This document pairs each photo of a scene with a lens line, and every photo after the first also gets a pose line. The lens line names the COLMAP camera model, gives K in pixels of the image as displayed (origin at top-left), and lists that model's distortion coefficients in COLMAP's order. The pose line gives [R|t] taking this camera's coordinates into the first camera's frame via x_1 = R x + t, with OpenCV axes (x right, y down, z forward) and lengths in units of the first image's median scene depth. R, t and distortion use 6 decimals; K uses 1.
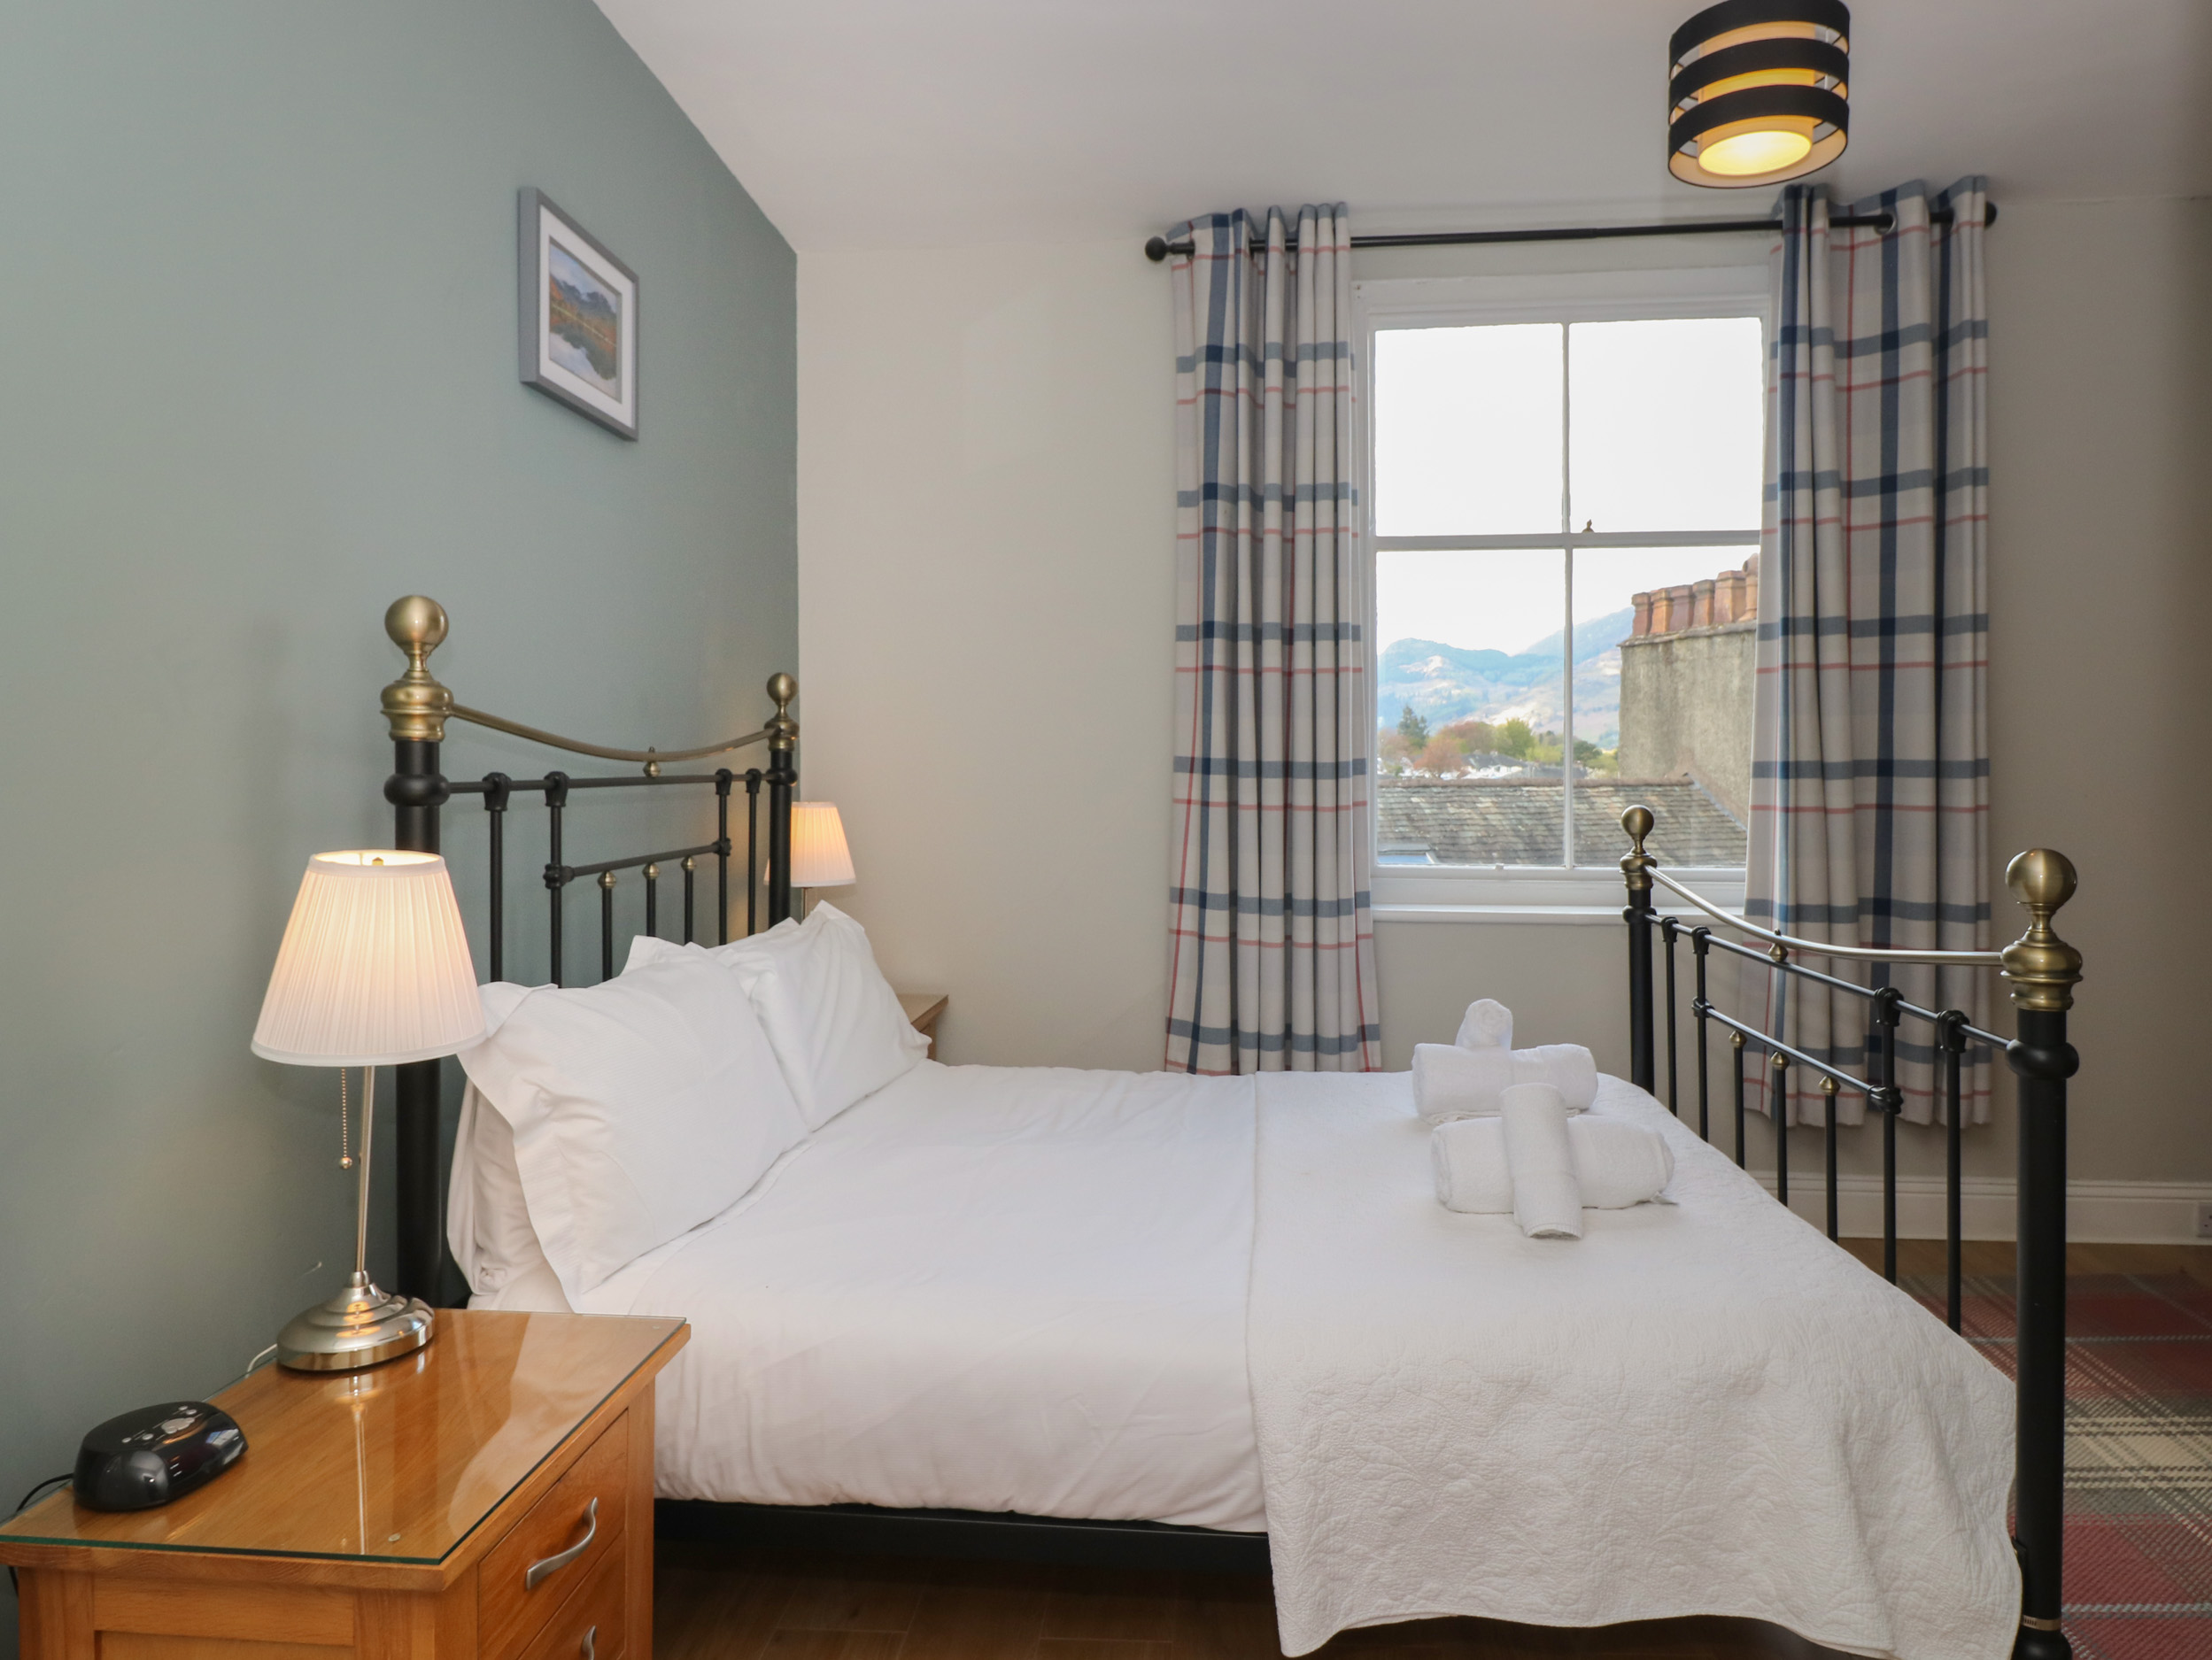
lens RADIAL K [[1294.8, 0, 1106.0], [0, 1294.8, 830.0], [0, 0, 1]] dist [0.001566, 0.000197]
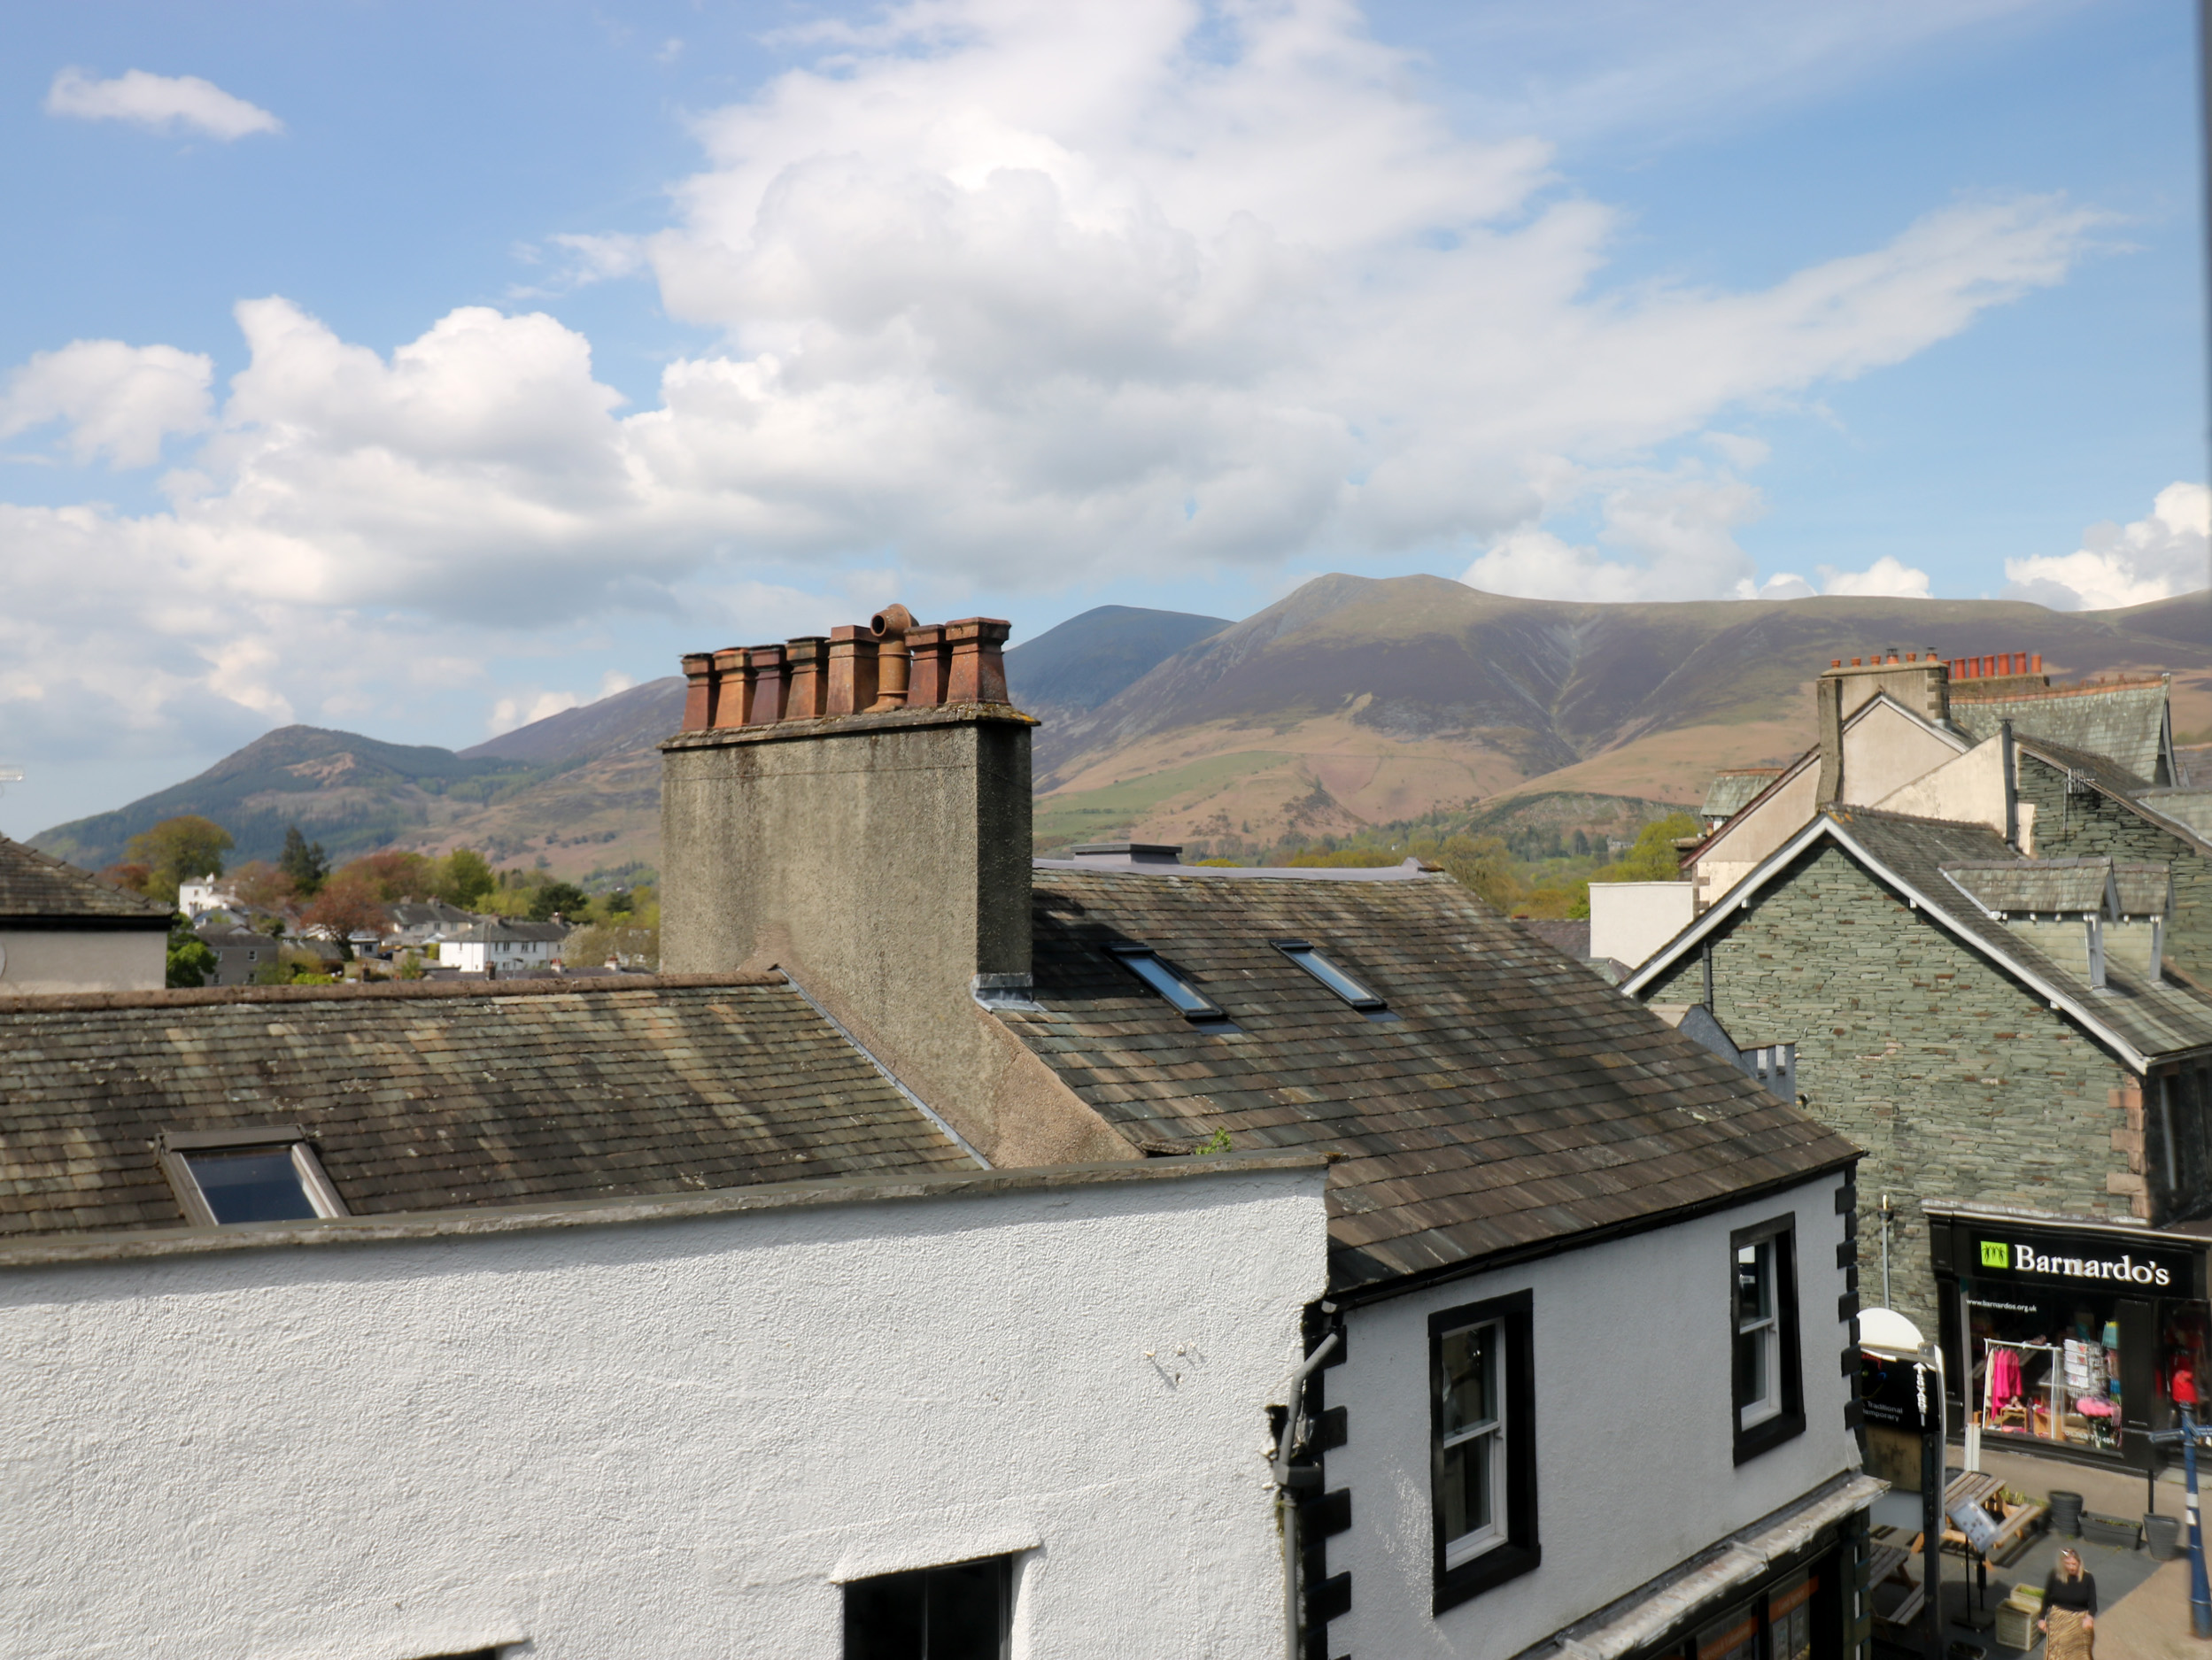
lens RADIAL K [[1770.0, 0, 1106.0], [0, 1770.0, 830.0], [0, 0, 1]] dist [0.003820, 0.001213]
pose [[0.793621, 0.030466, 0.607649, 0.076782], [0.027498, 0.995929, -0.085846, -0.032377], [-0.607791, 0.084838, 0.789552, 0.267274]]
